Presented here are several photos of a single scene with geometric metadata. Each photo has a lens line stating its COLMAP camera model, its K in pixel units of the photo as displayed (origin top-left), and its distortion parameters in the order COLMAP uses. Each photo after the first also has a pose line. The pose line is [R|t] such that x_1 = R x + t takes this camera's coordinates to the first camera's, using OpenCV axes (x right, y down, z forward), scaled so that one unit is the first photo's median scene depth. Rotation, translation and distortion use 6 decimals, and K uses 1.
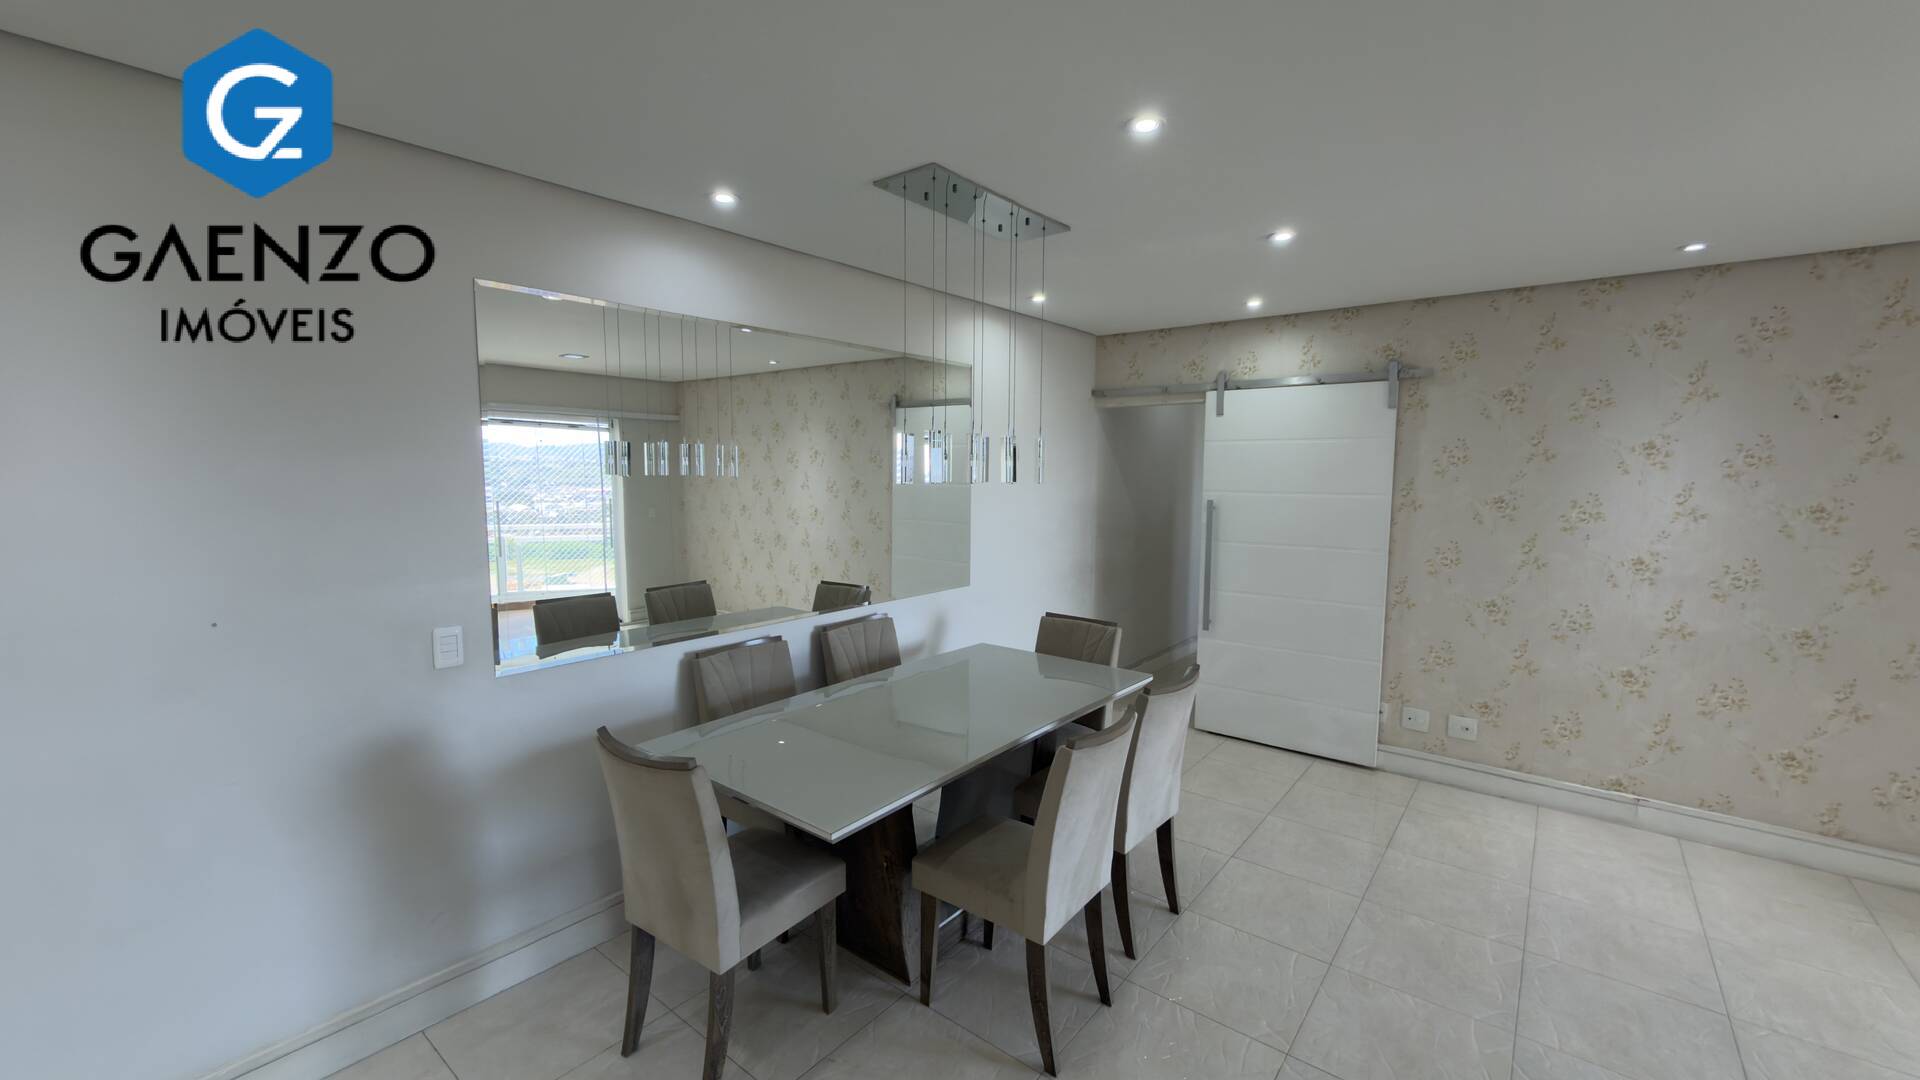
lens RADIAL K [[766.4, 0, 962.2], [0, 766.4, 539.0], [0, 0, 1]] dist [-0.001218, -0.001022]
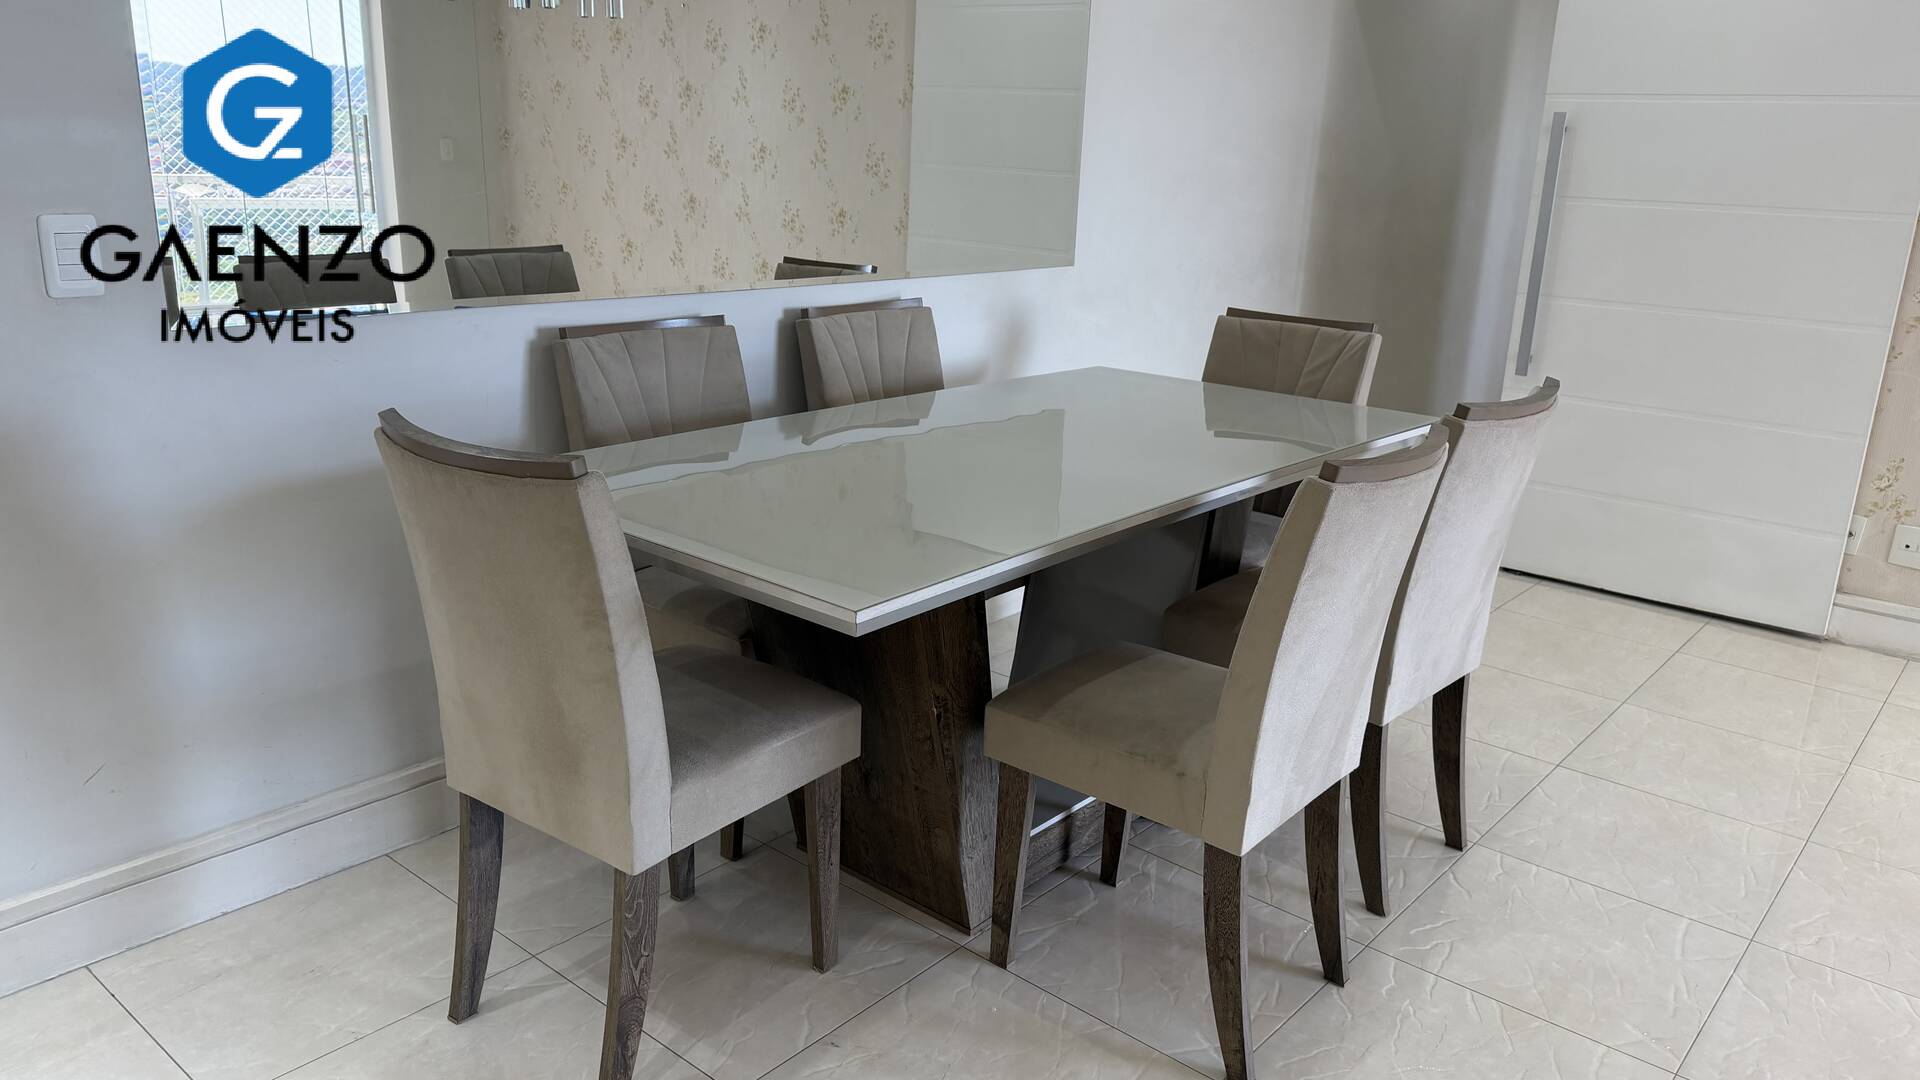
lens RADIAL K [[1363.3, 0, 959.0], [0, 1363.3, 550.1], [0, 0, 1]] dist [0.036052, -0.043909]
pose [[0.999081, 0.038533, -0.018765, -0.064530], [-0.034590, 0.983451, 0.177844, 0.134594], [0.025308, -0.177032, 0.983880, 0.089713]]
